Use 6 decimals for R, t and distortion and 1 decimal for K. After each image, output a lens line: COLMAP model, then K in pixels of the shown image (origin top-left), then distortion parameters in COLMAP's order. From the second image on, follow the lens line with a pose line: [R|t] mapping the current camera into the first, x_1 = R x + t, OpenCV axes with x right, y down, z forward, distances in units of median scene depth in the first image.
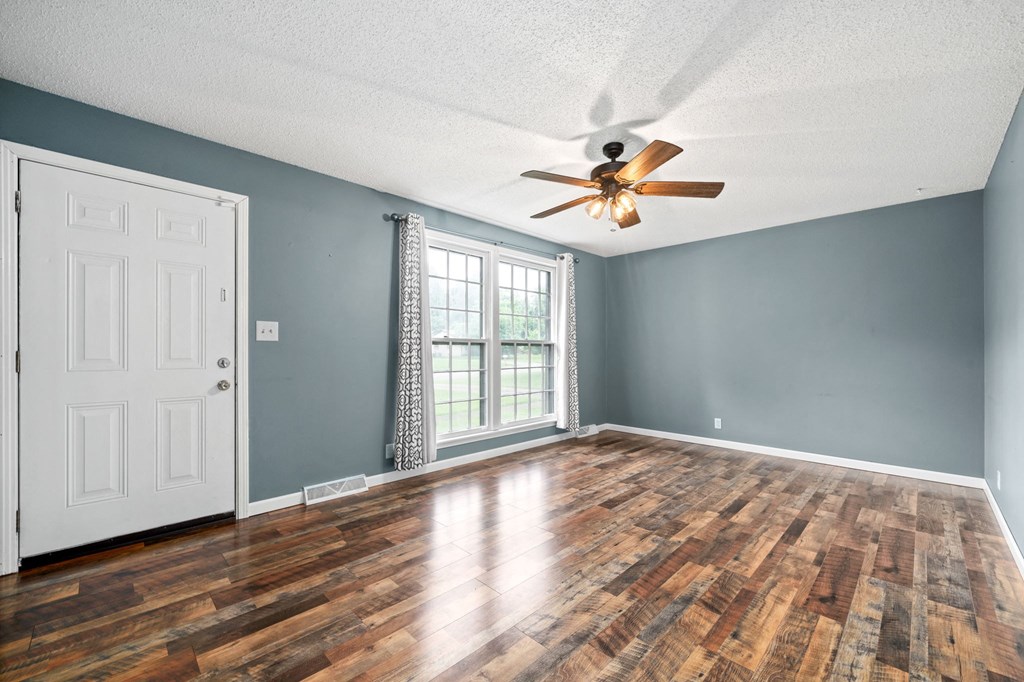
lens RADIAL K [[414.6, 0, 510.9], [0, 414.6, 350.2], [0, 0, 1]] dist [-0.001687, 0.000783]
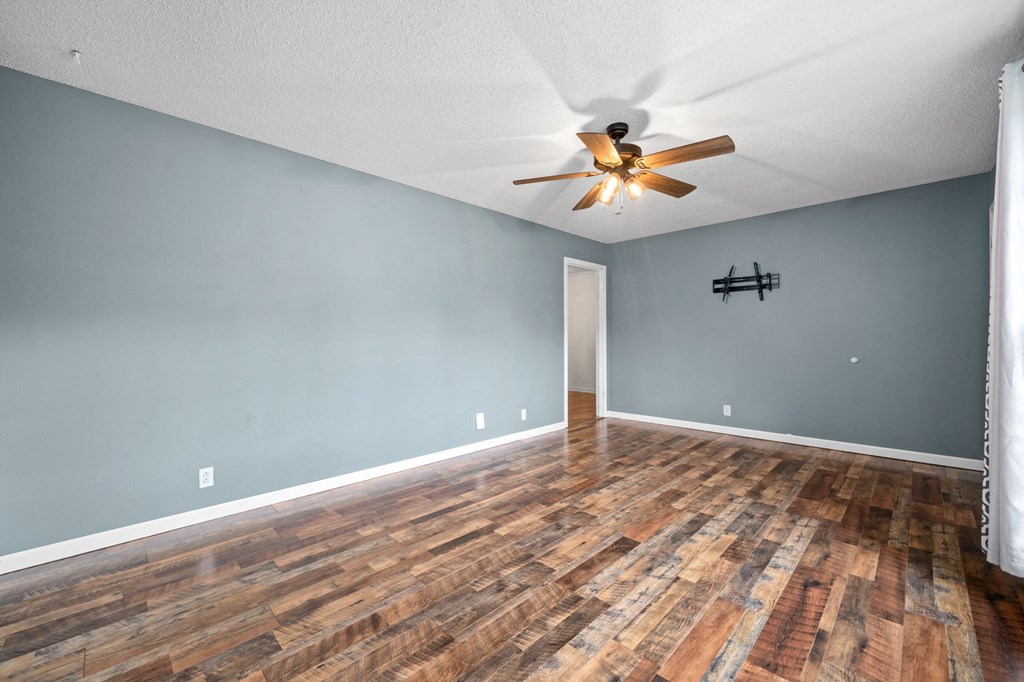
lens RADIAL K [[414.6, 0, 511.7], [0, 414.6, 334.9], [0, 0, 1]] dist [-0.001687, 0.000783]
pose [[-0.999985, 0.002206, -0.004924, 0.540005], [0.002246, 0.999963, -0.008293, 0.003089], [0.004905, -0.008303, -0.999953, 2.123039]]
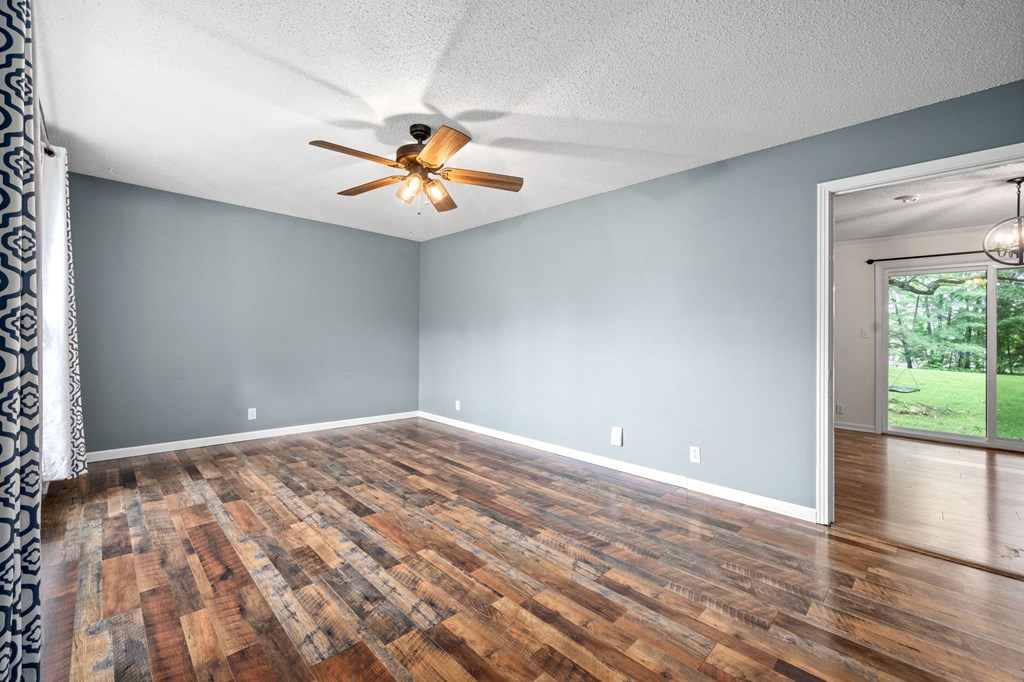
lens RADIAL K [[414.6, 0, 503.9], [0, 414.6, 333.2], [0, 0, 1]] dist [-0.001687, 0.000783]
pose [[0.010239, 0.006381, 0.999927, -0.783035], [-0.017058, 0.999835, -0.006206, -0.007933], [-0.999802, -0.016994, 0.010346, 0.849100]]
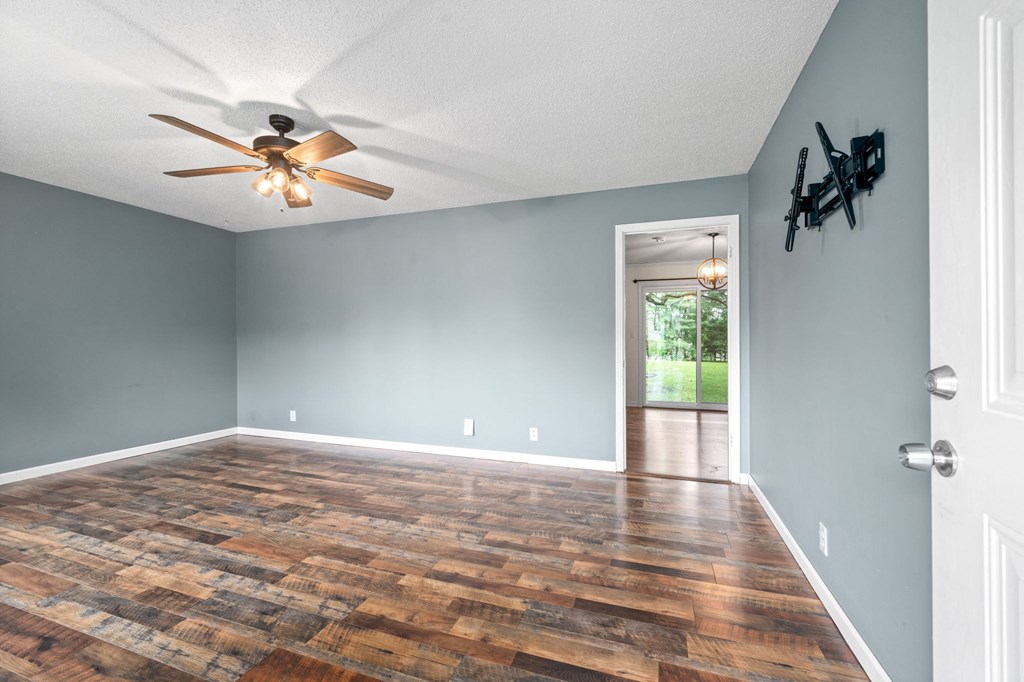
lens RADIAL K [[414.6, 0, 513.2], [0, 414.6, 340.7], [0, 0, 1]] dist [-0.001687, 0.000783]
pose [[-0.435507, -0.001172, 0.900184, -0.866987], [-0.001725, 0.999998, 0.000467, -0.004430], [-0.900184, -0.001349, -0.435509, 1.013784]]
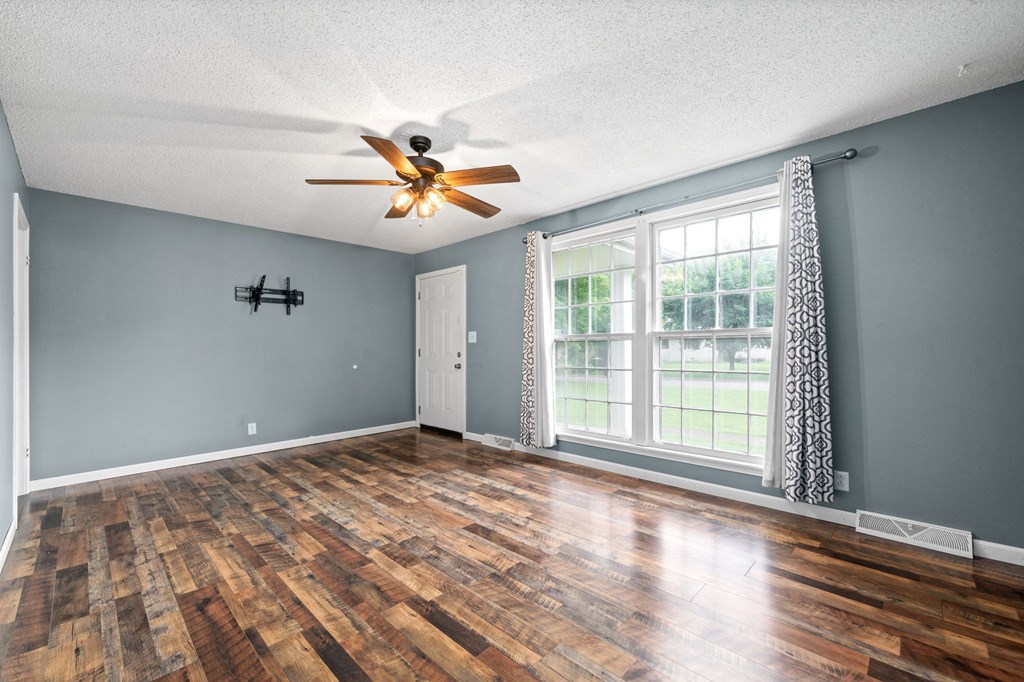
lens RADIAL K [[414.6, 0, 506.2], [0, 414.6, 337.7], [0, 0, 1]] dist [-0.001687, 0.000783]
pose [[0.011115, -0.029361, -0.999507, 1.325298], [0.010365, 0.999519, -0.029246, 0.012098], [0.999885, -0.010035, 0.011414, 1.282703]]
